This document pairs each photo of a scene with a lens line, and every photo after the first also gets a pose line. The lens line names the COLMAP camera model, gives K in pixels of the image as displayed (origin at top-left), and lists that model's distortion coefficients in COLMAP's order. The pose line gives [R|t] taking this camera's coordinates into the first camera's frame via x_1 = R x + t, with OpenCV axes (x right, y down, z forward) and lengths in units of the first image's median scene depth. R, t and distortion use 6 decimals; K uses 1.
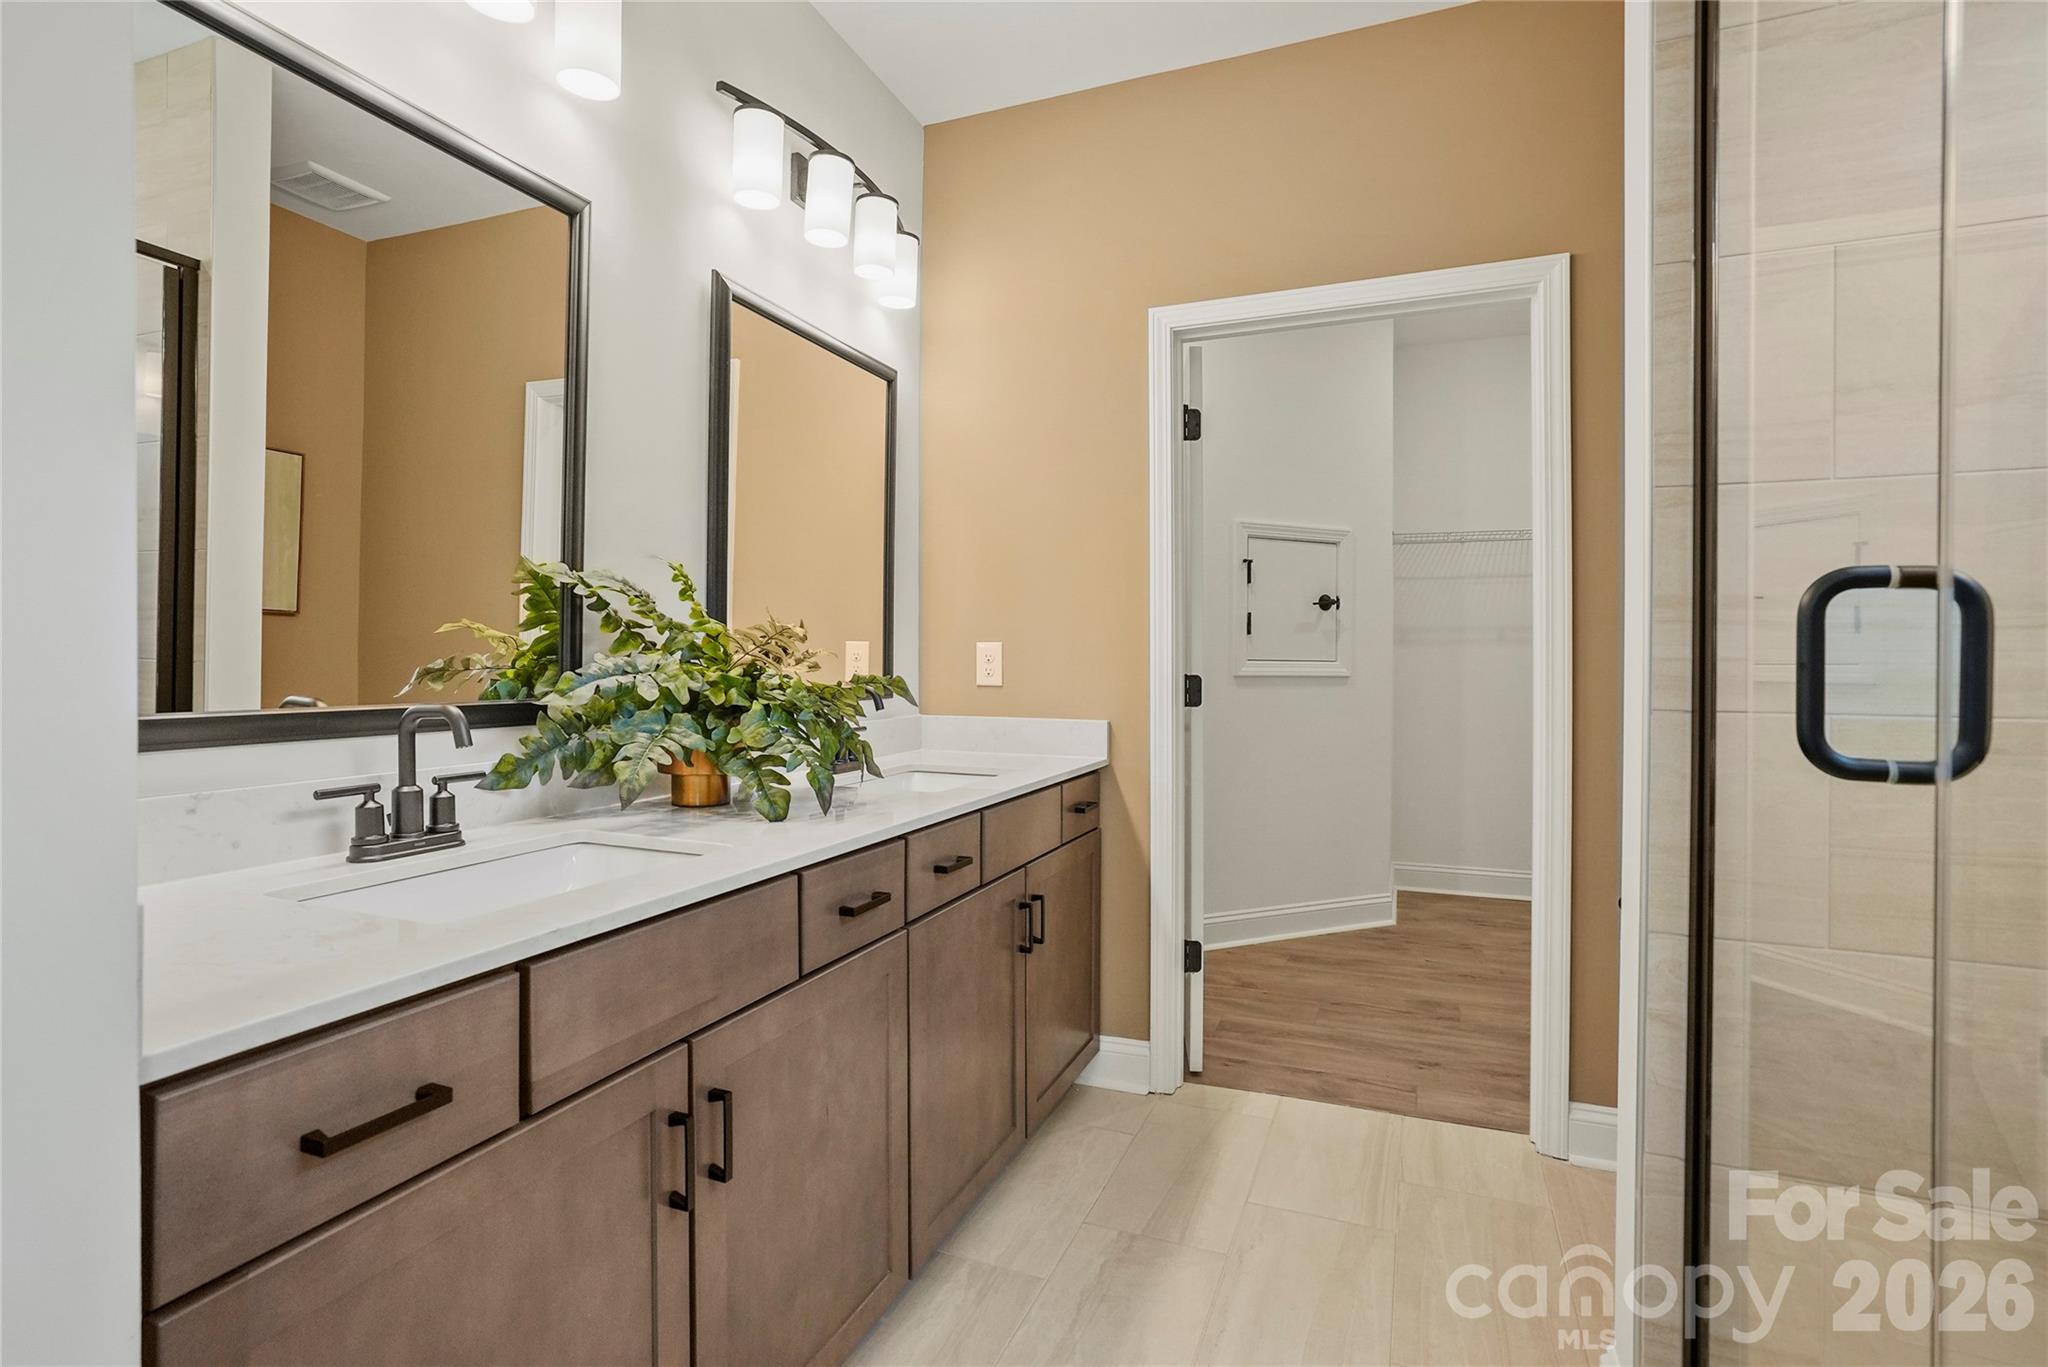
lens RADIAL K [[944.7, 0, 1017.1], [0, 944.7, 668.7], [0, 0, 1]] dist [-0.038891, 0.016661]
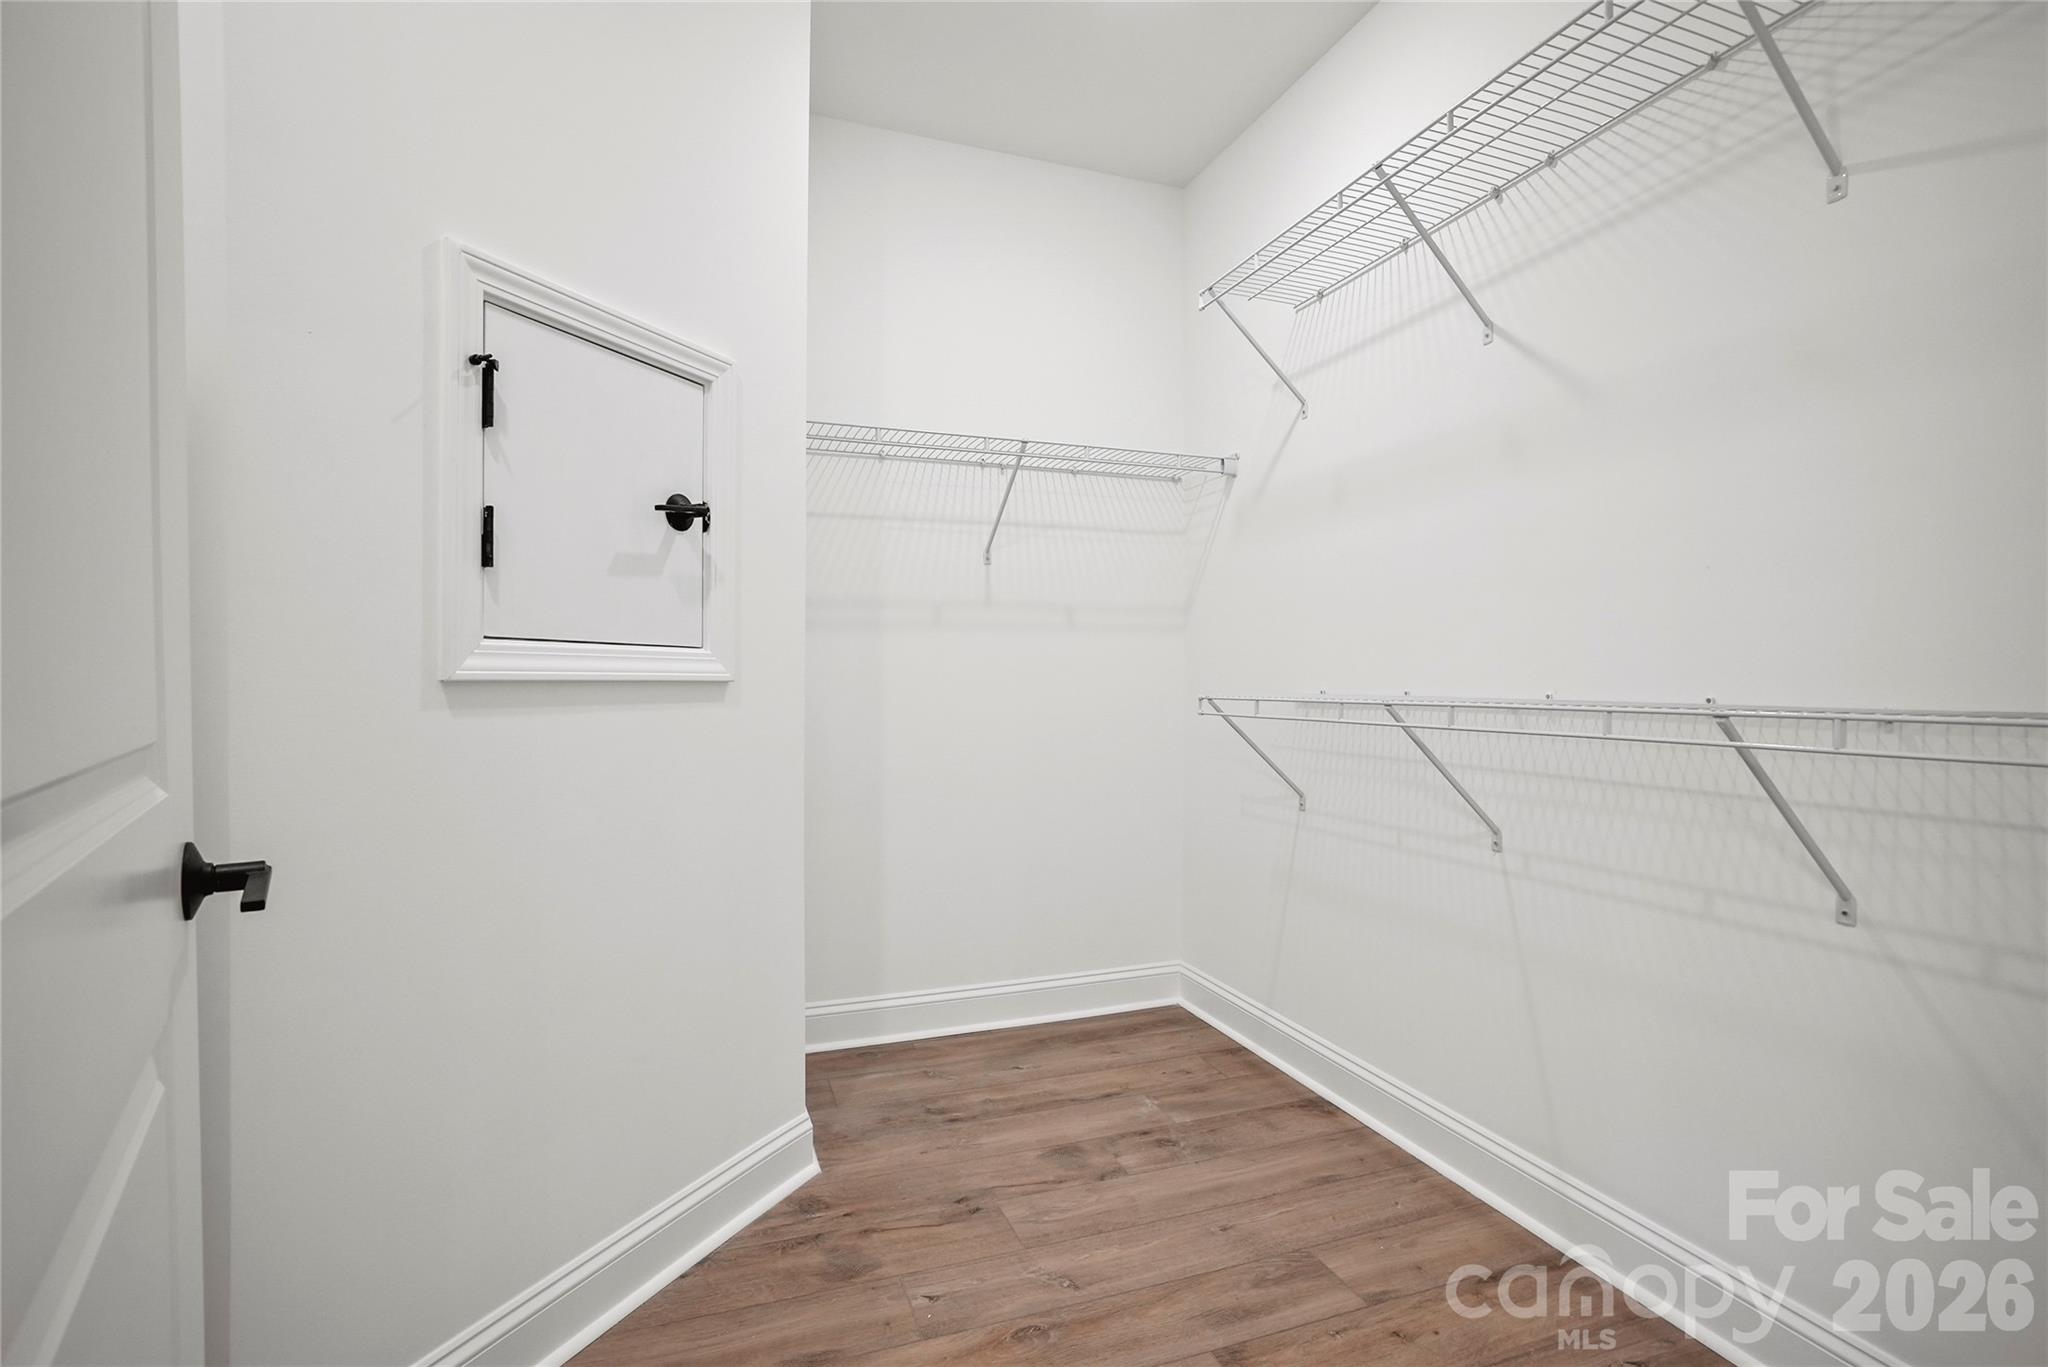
lens RADIAL K [[944.7, 0, 1025.6], [0, 944.7, 688.3], [0, 0, 1]] dist [-0.038891, 0.016661]
pose [[0.722219, -0.005396, 0.691643, 0.140568], [0.004055, 0.999985, 0.003568, 0.011170], [-0.691653, 0.000228, 0.722230, 0.571239]]
